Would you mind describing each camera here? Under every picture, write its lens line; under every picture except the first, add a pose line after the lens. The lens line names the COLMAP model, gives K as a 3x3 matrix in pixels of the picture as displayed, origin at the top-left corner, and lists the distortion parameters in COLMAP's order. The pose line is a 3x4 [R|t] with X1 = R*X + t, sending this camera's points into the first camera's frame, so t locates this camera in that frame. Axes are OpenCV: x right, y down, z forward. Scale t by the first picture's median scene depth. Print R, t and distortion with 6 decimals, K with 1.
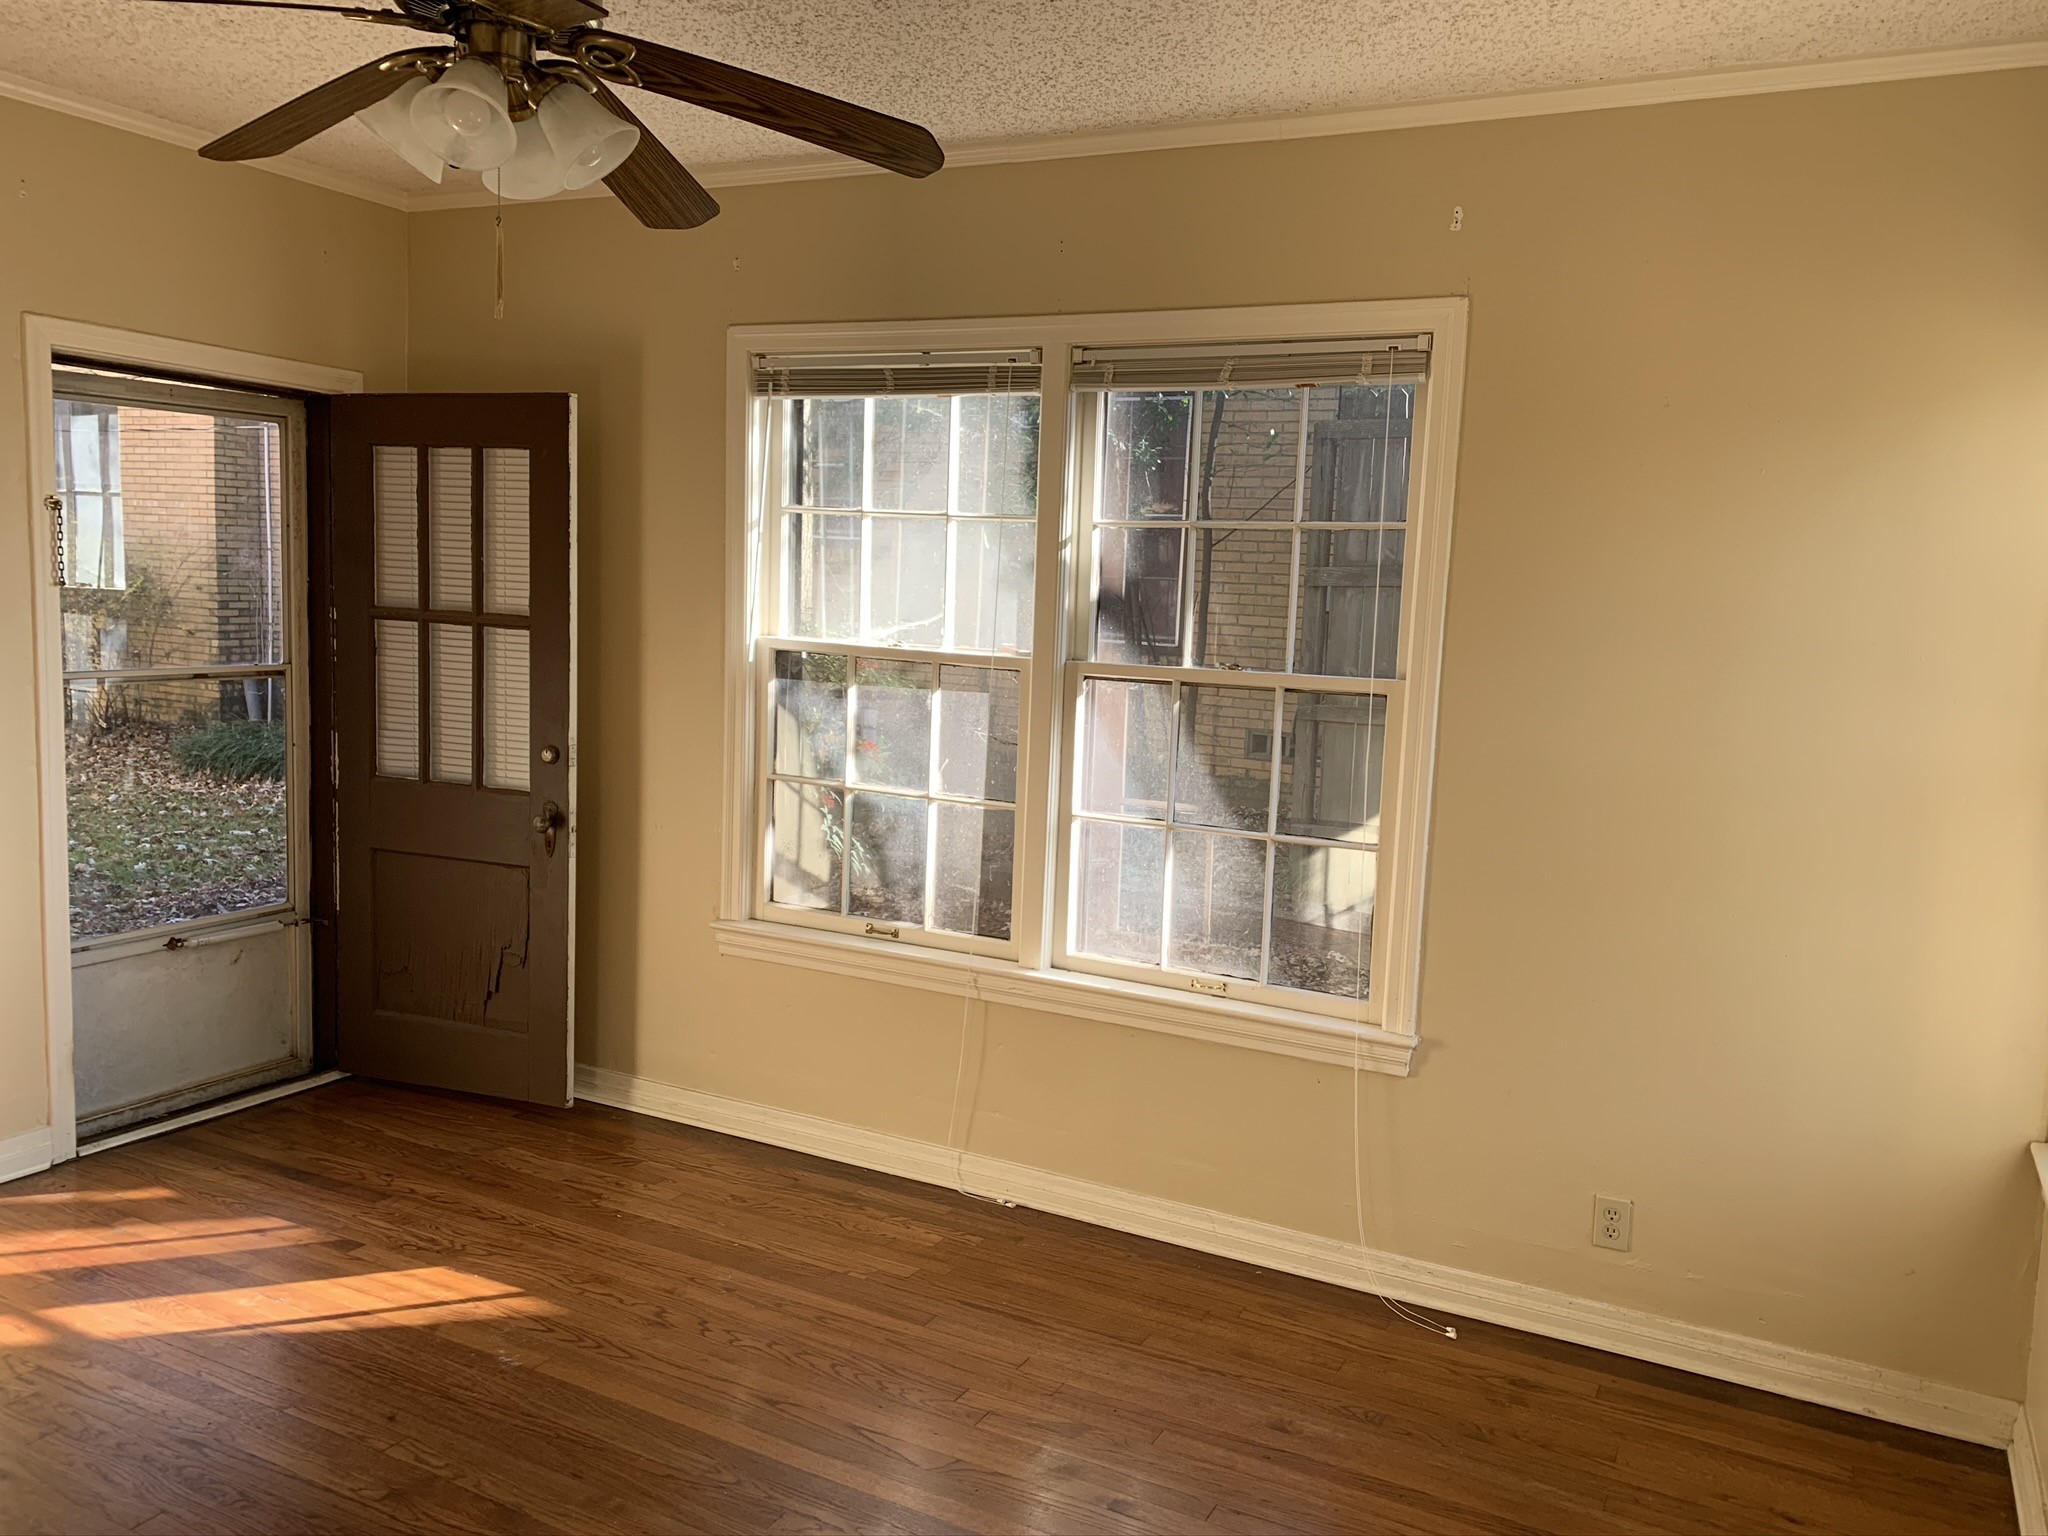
lens RADIAL K [[1567.9, 0, 1032.5], [0, 1567.9, 748.9], [0, 0, 1]] dist [0.037628, -0.018313]
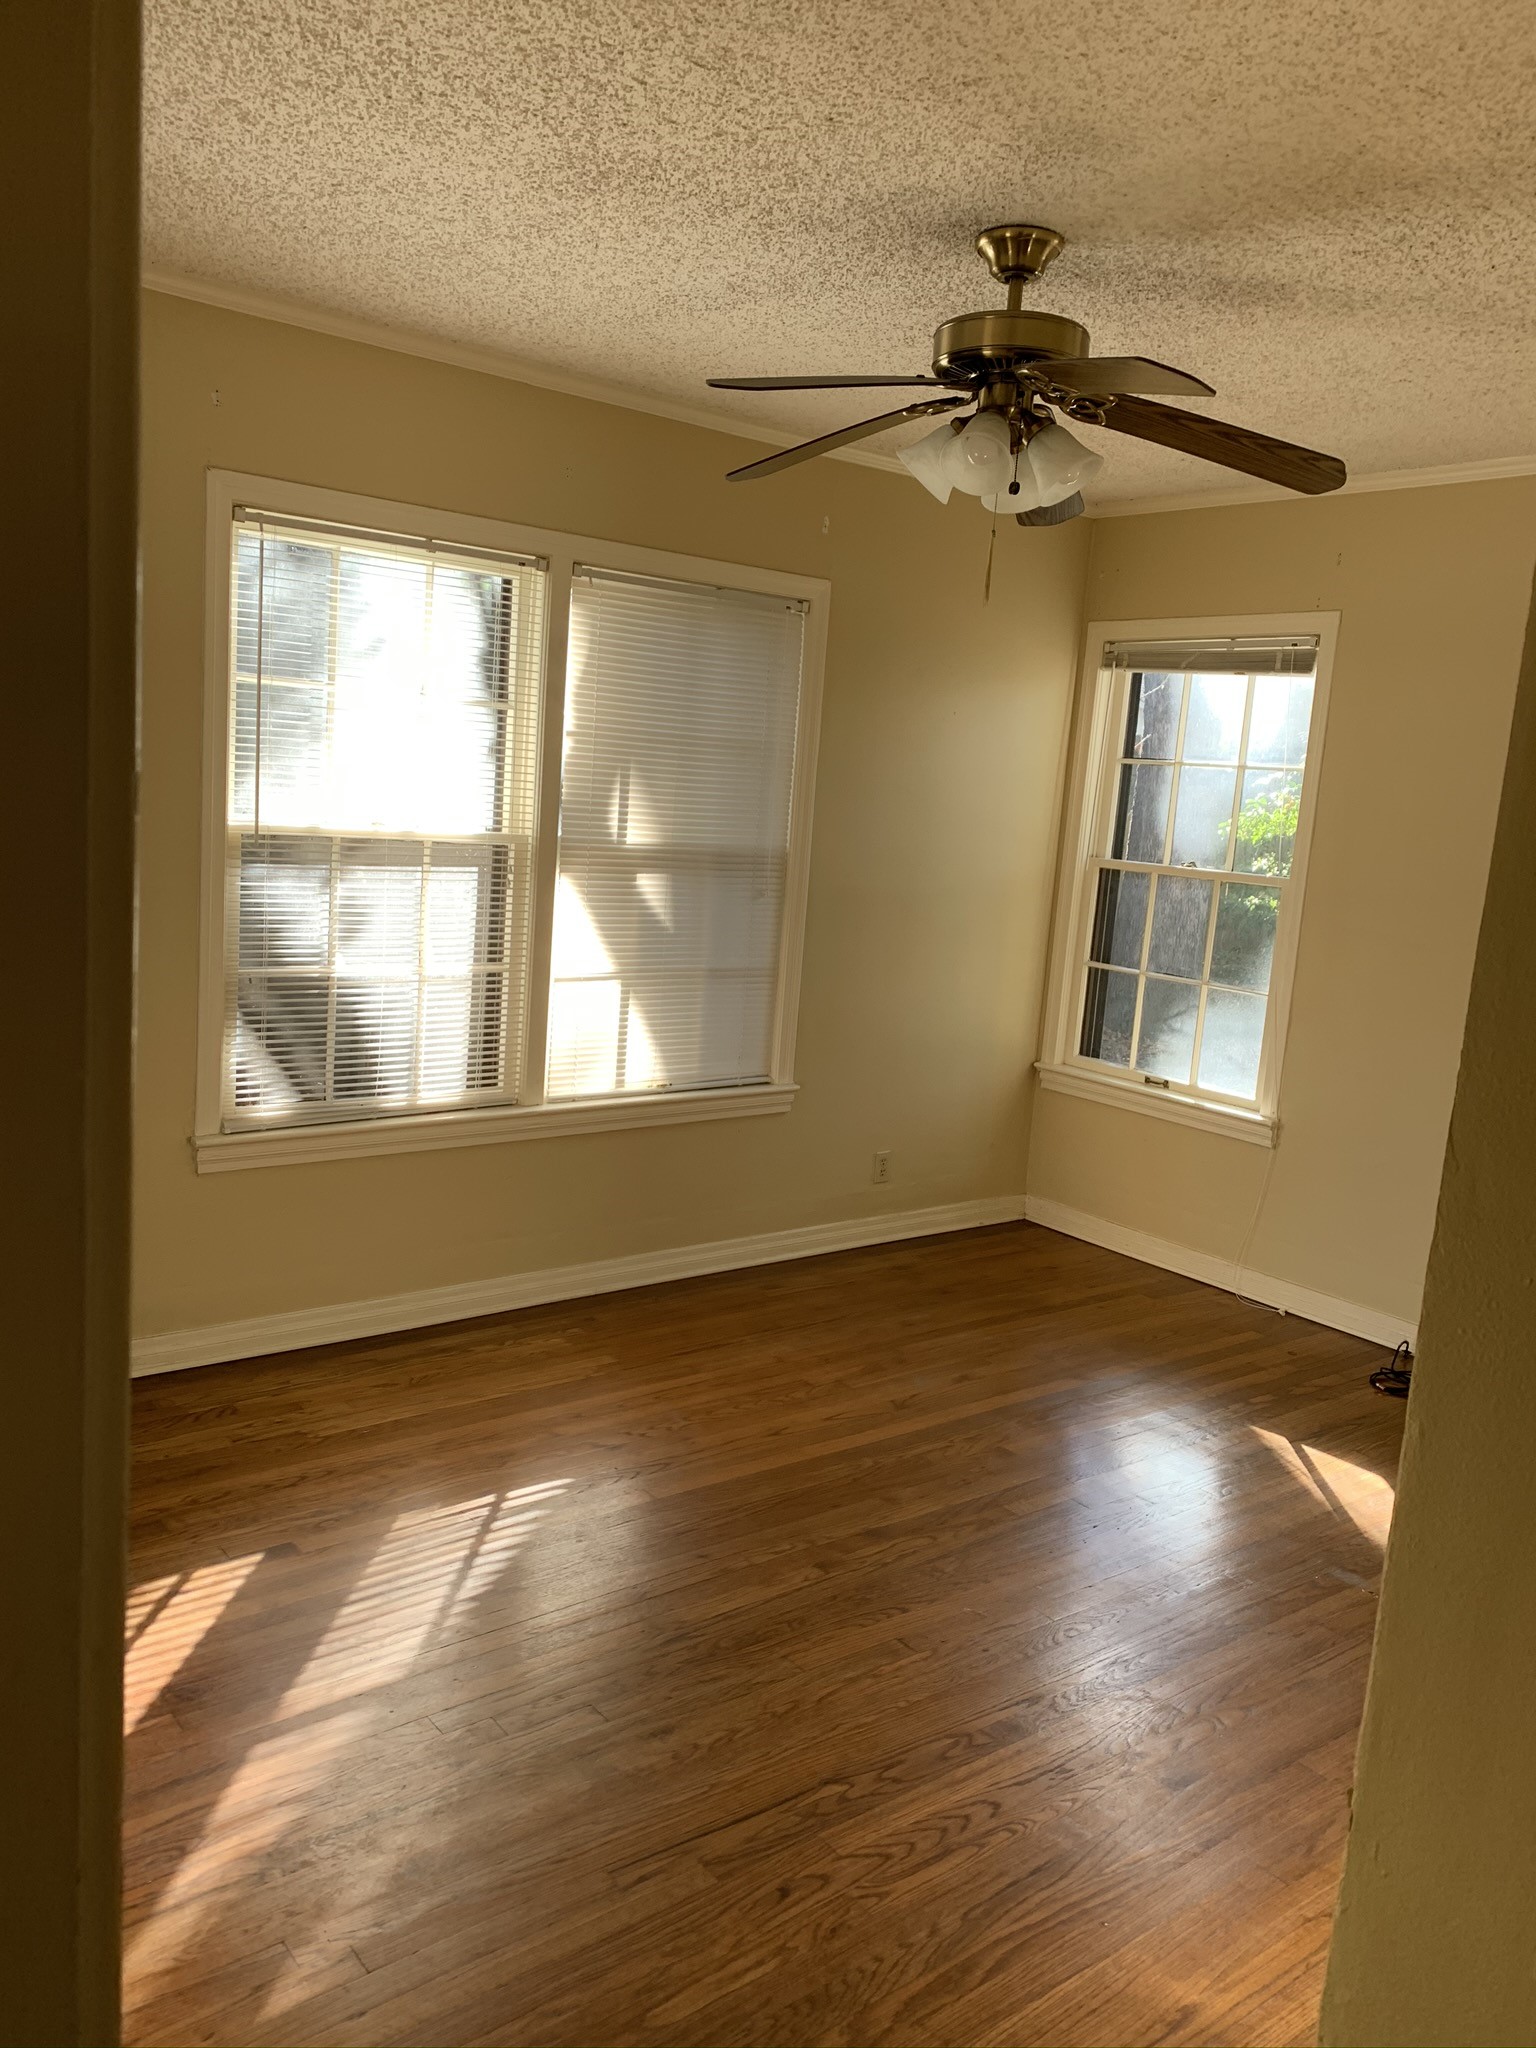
lens RADIAL K [[1567.9, 0, 757.5], [0, 1567.9, 1041.2], [0, 0, 1]] dist [0.037628, -0.018313]
pose [[0.409631, -0.156875, 0.898662, -0.964058], [0.055118, 0.987559, 0.147269, -0.063694], [-0.910585, -0.010793, 0.413181, 0.382115]]
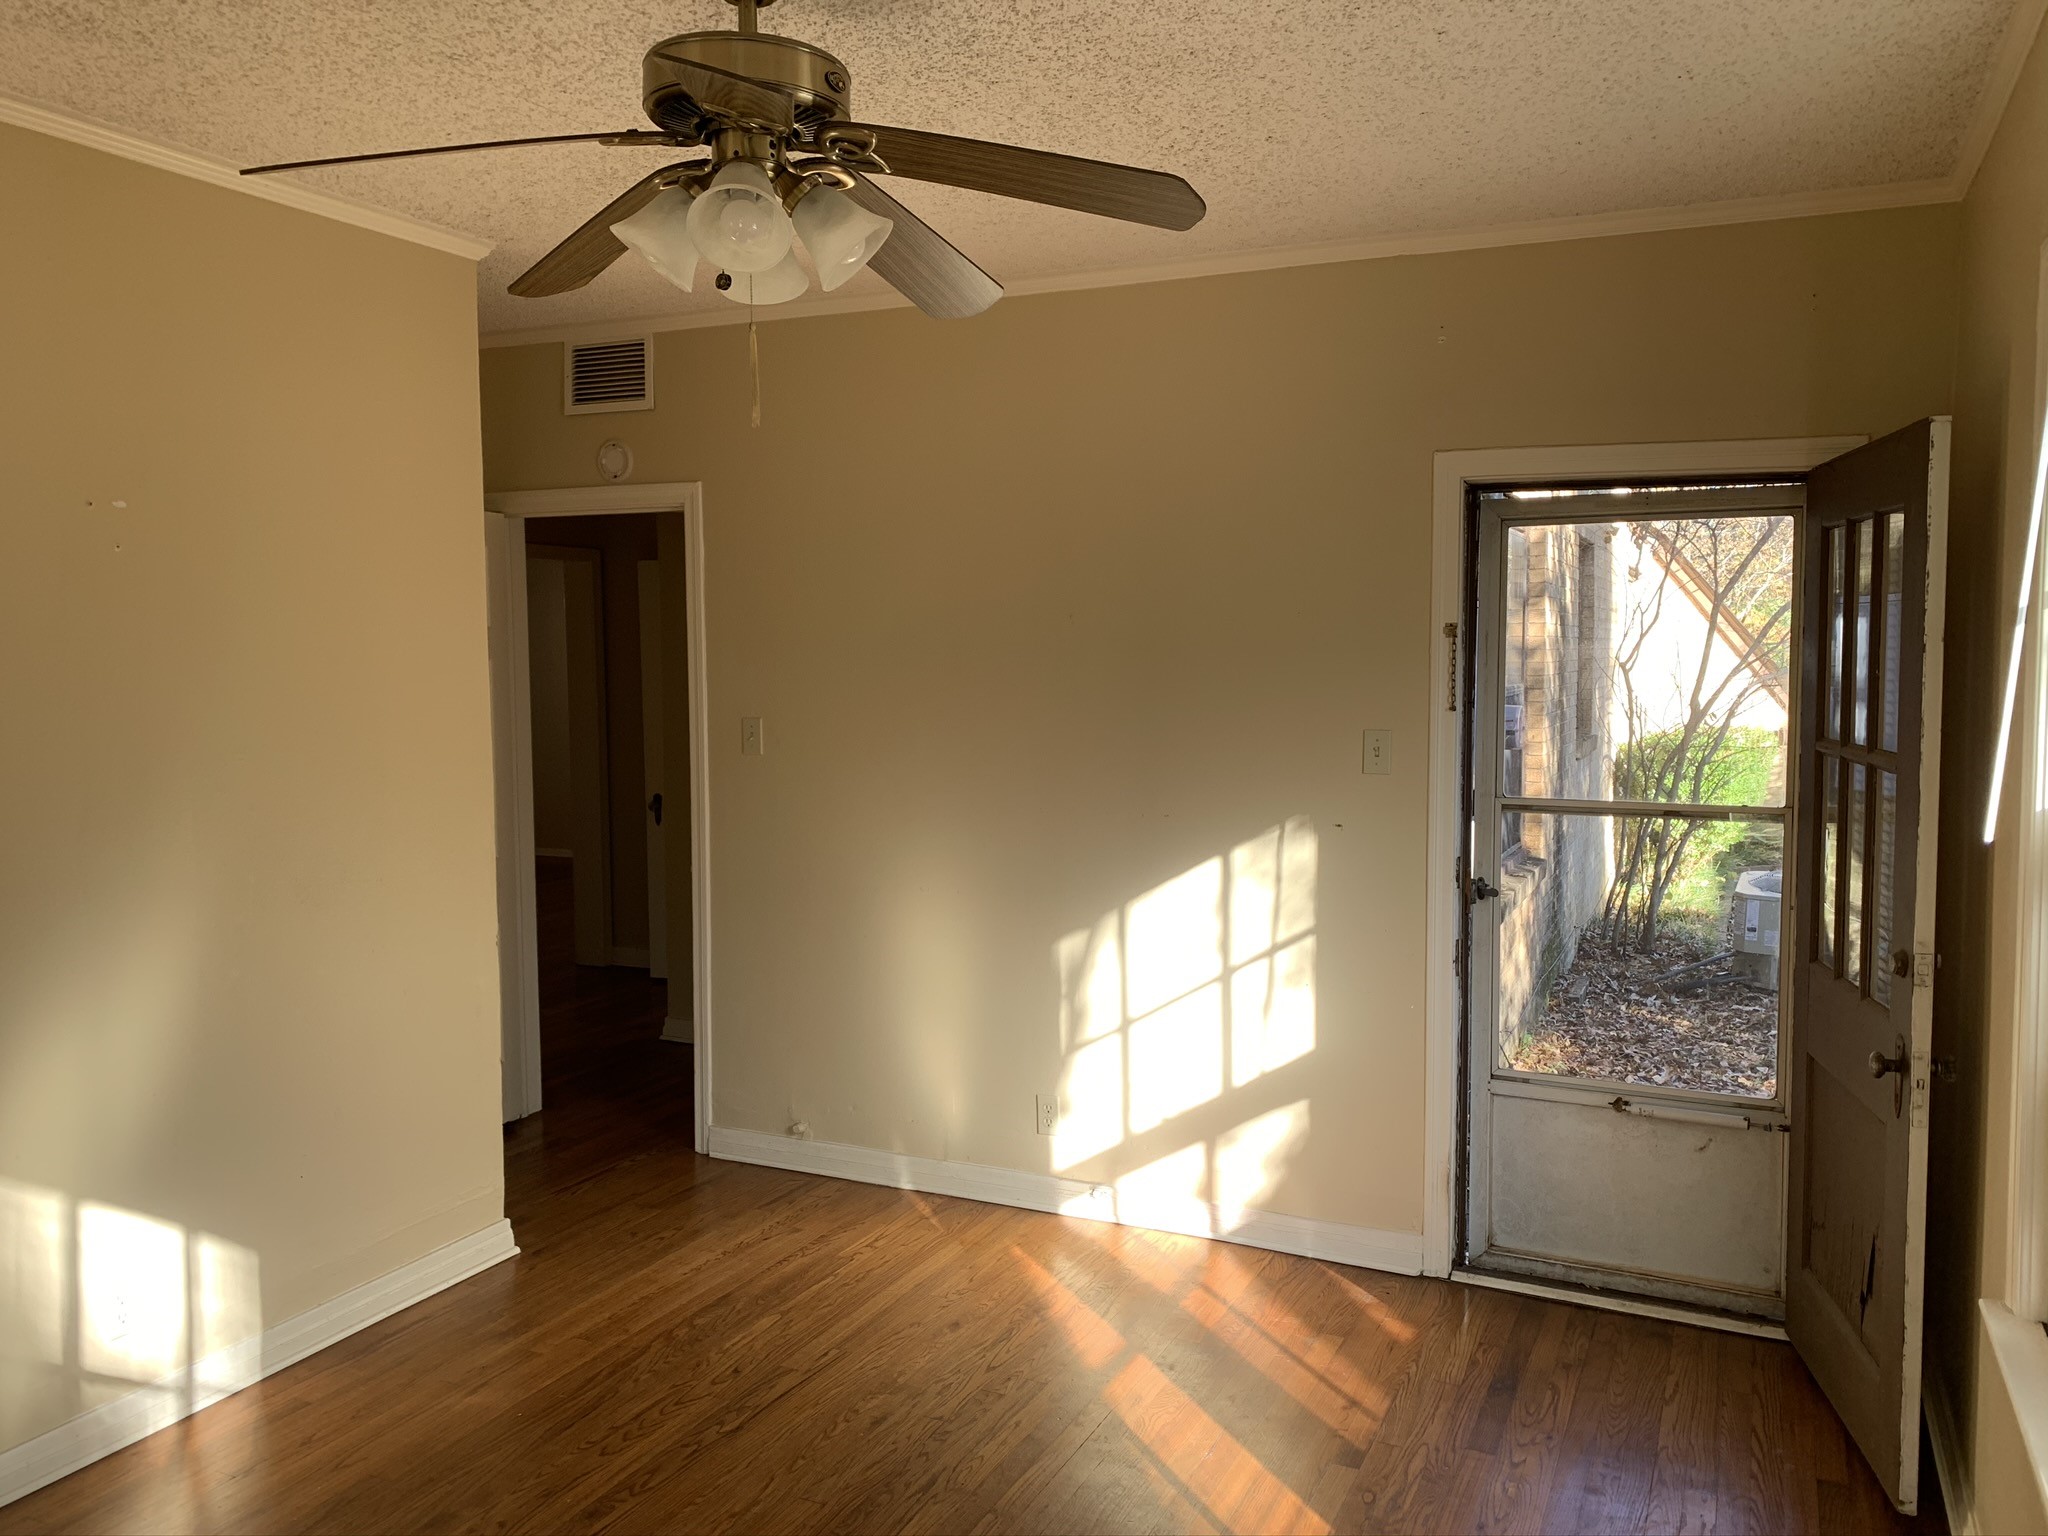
lens RADIAL K [[1567.9, 0, 1021.0], [0, 1567.9, 749.3], [0, 0, 1]] dist [0.037628, -0.018313]
pose [[0.051761, 0.022751, -0.998400, 0.388350], [-0.113260, 0.993424, 0.016766, -0.063463], [0.992216, 0.112211, 0.053997, 0.675743]]
